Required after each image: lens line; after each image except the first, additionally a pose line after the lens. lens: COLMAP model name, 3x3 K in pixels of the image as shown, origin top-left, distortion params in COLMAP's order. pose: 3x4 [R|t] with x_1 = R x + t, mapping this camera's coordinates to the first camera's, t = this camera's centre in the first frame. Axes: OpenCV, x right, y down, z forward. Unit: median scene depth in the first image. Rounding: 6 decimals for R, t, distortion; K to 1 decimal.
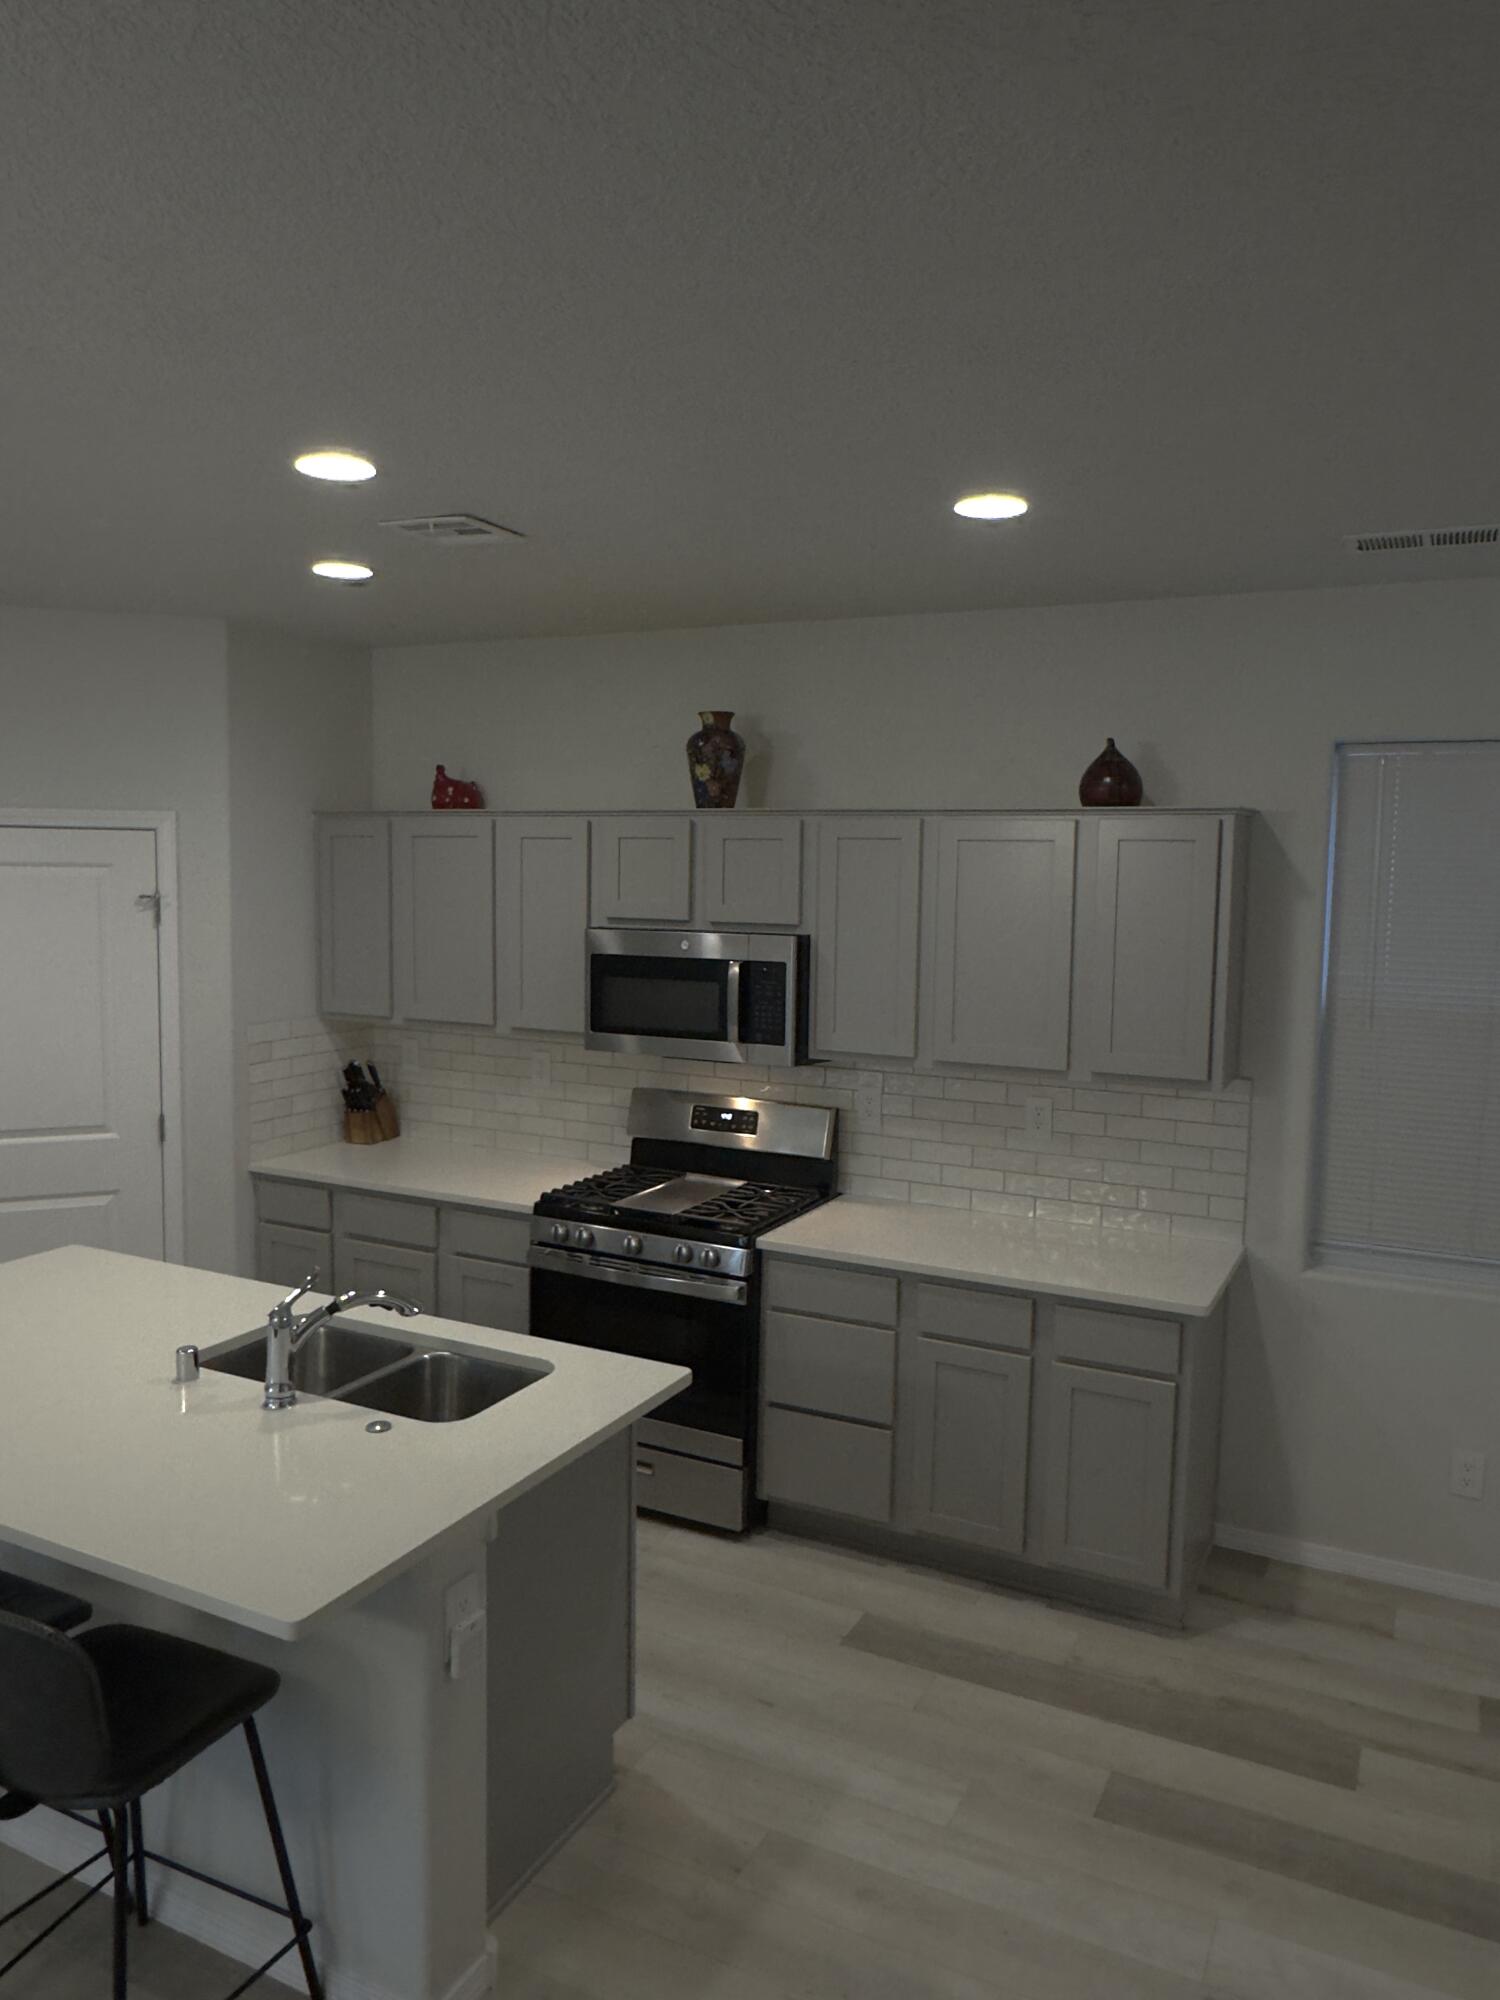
lens RADIAL K [[1427.0, 0, 756.7], [0, 1427.0, 996.0], [0, 0, 1]] dist [-0.006520, -0.000261]
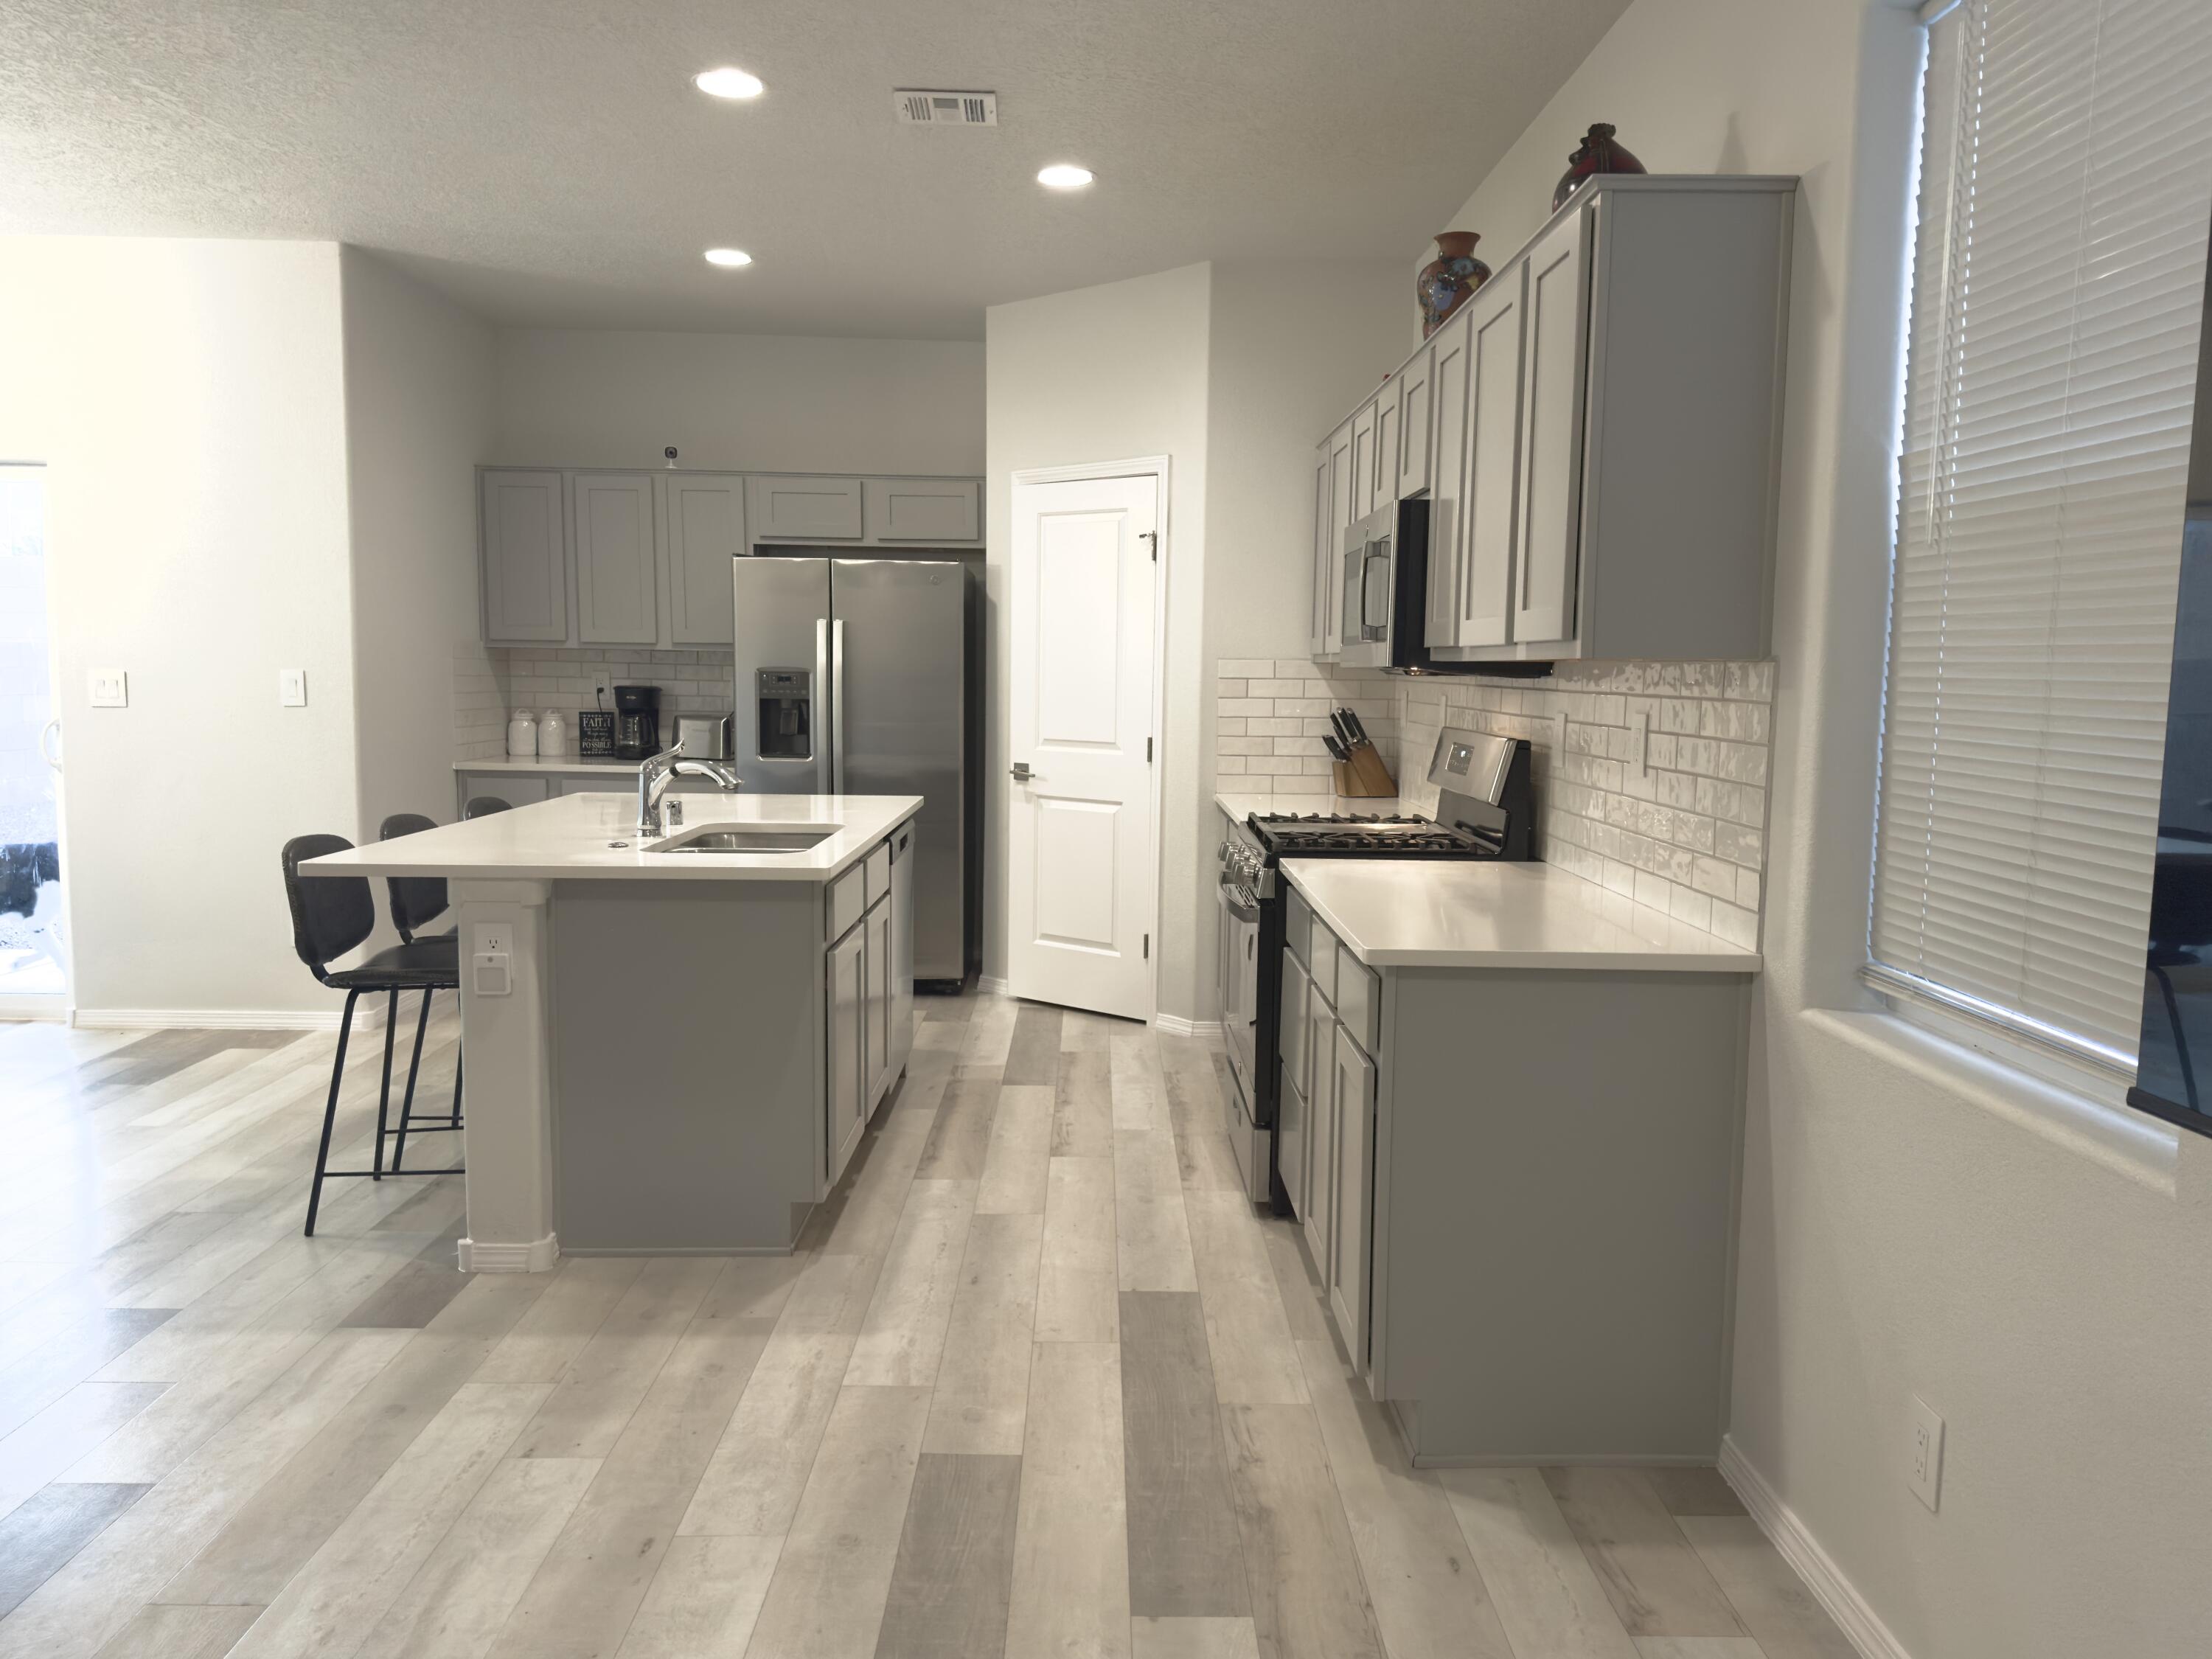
lens RADIAL K [[1637.0, 0, 1106.0], [0, 1637.0, 829.5], [0, 0, 1]] dist [0.142425, -0.255634]
pose [[0.456961, 0.079965, -0.885885, 0.733486], [-0.091584, 0.994887, 0.042563, 0.109281], [0.884759, 0.061683, 0.461948, 0.413199]]
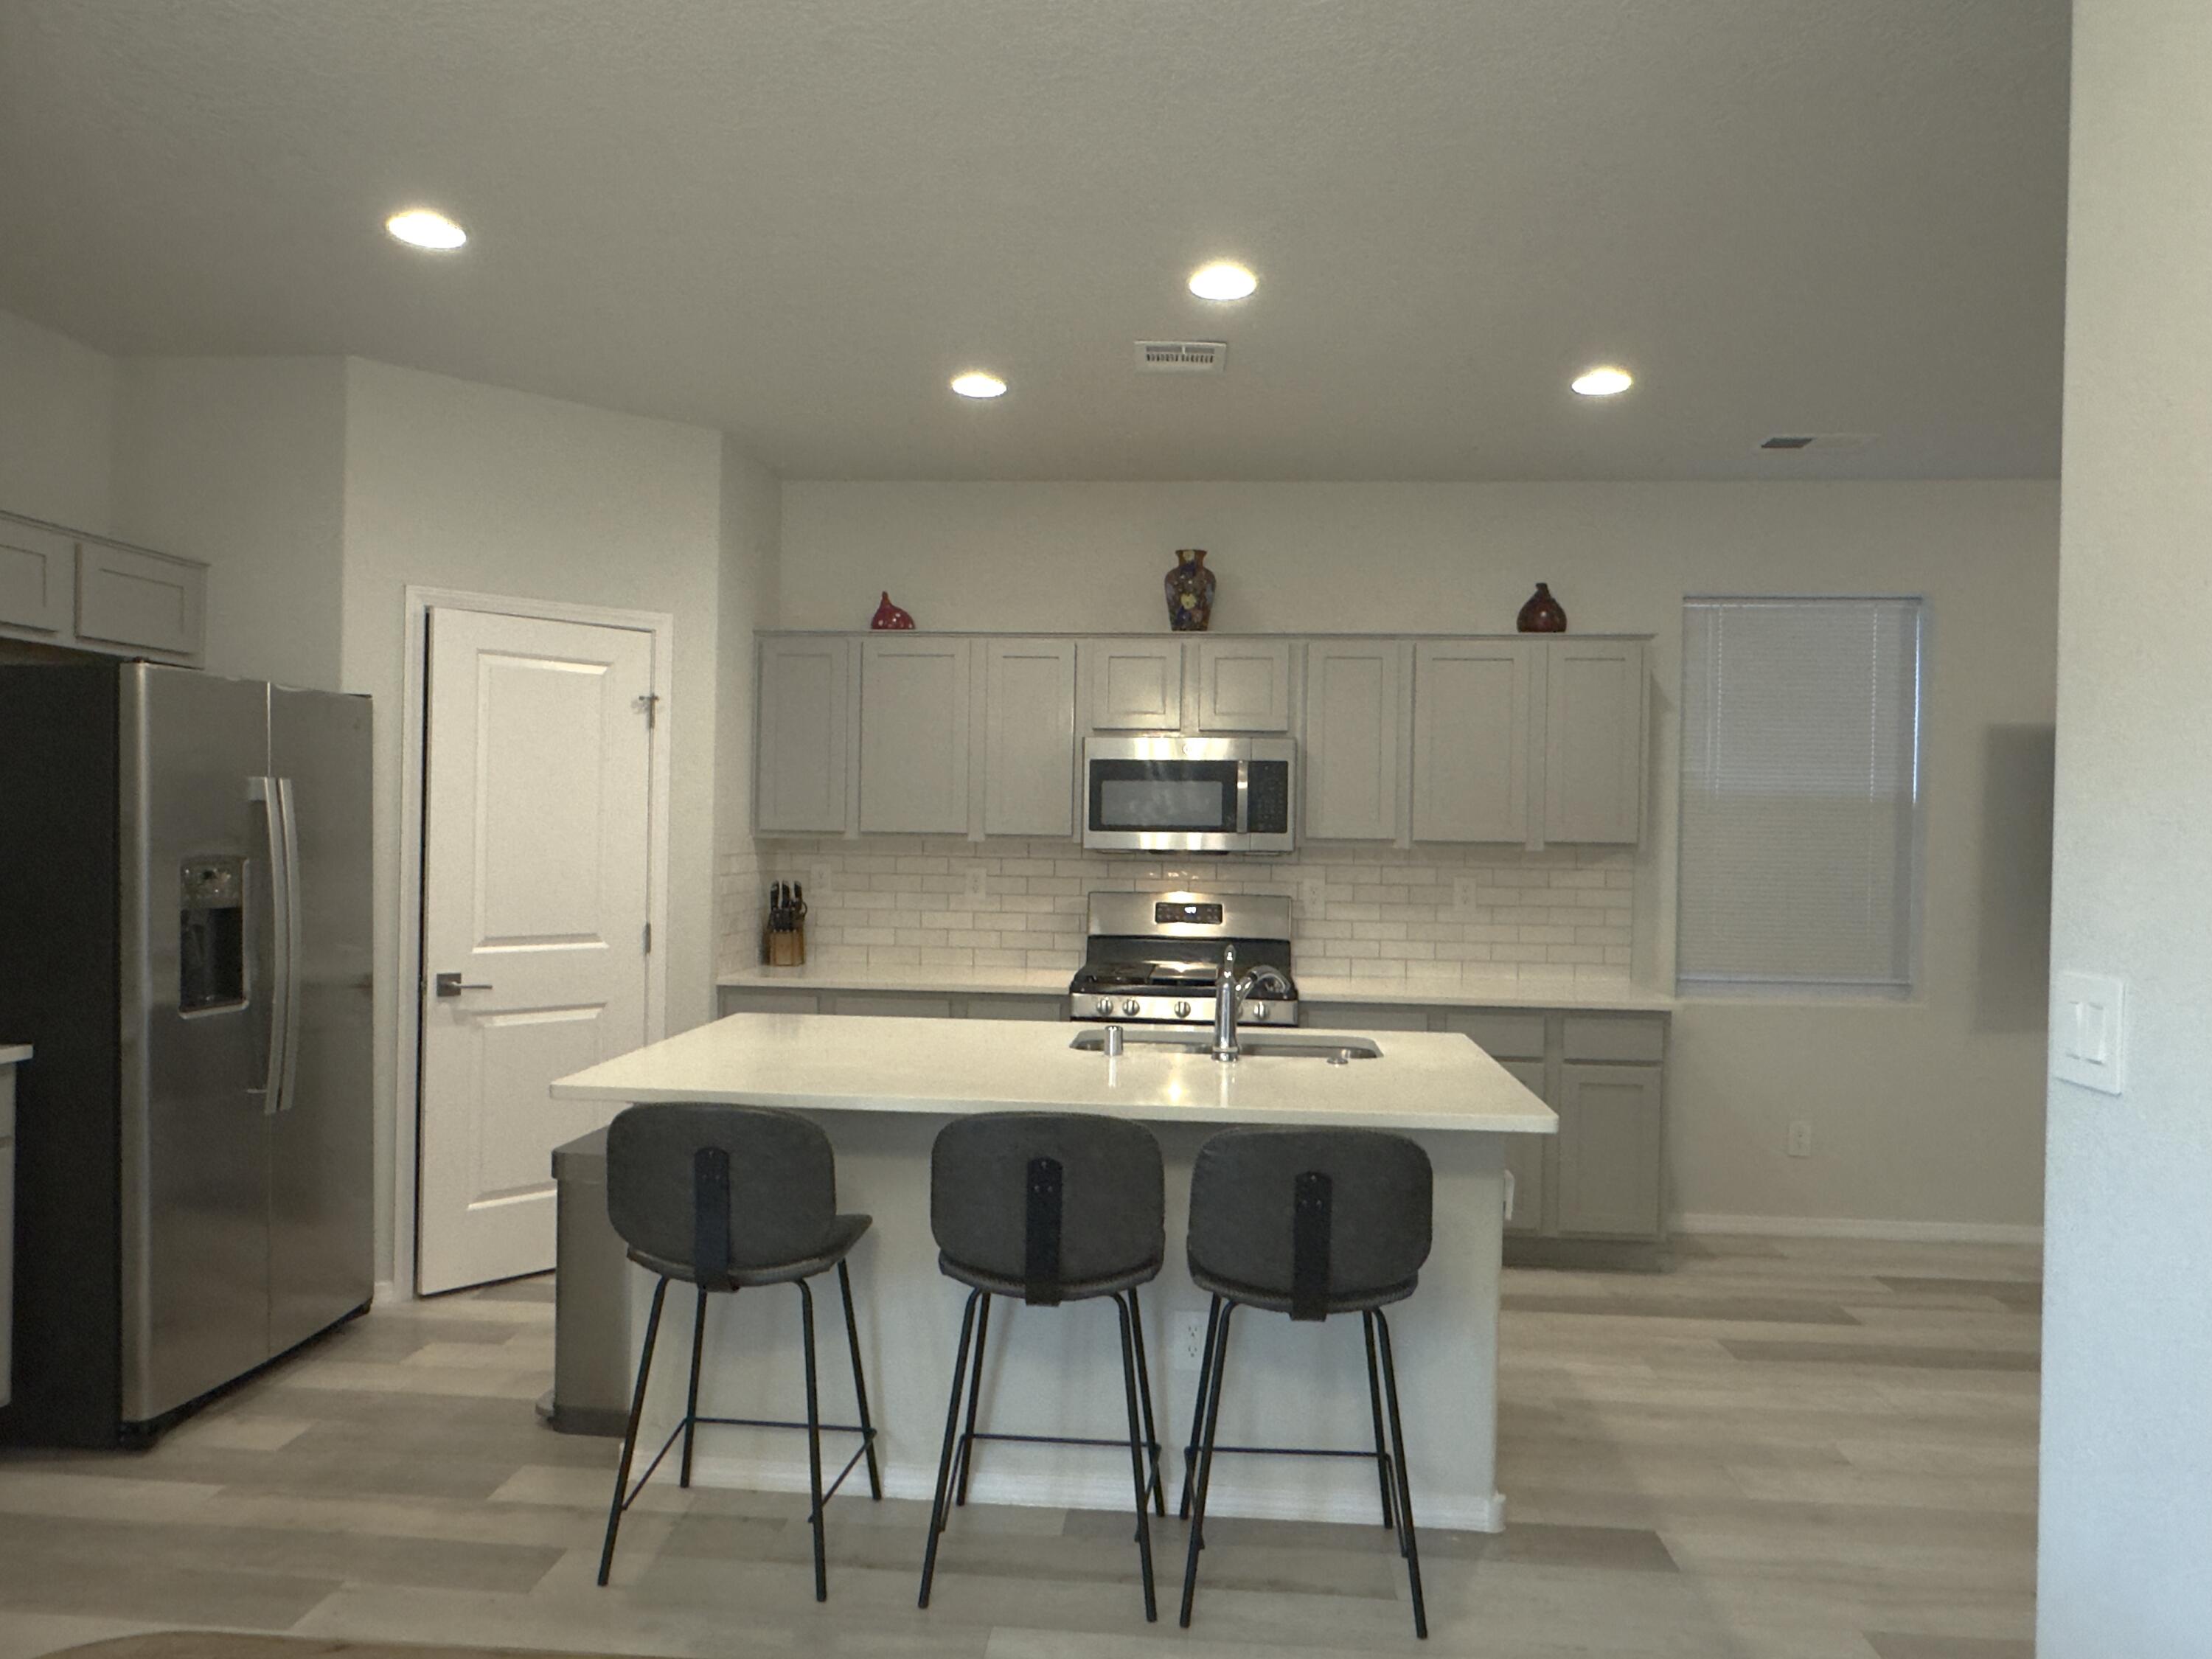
lens RADIAL K [[1491.7, 0, 1101.0], [0, 1491.7, 836.9], [0, 0, 1]] dist [-0.002613, -0.001985]
pose [[0.926332, -0.000974, 0.376707, -0.544075], [0.033887, 0.996158, -0.080754, 0.123450], [-0.375181, 0.087570, 0.922806, -0.059534]]
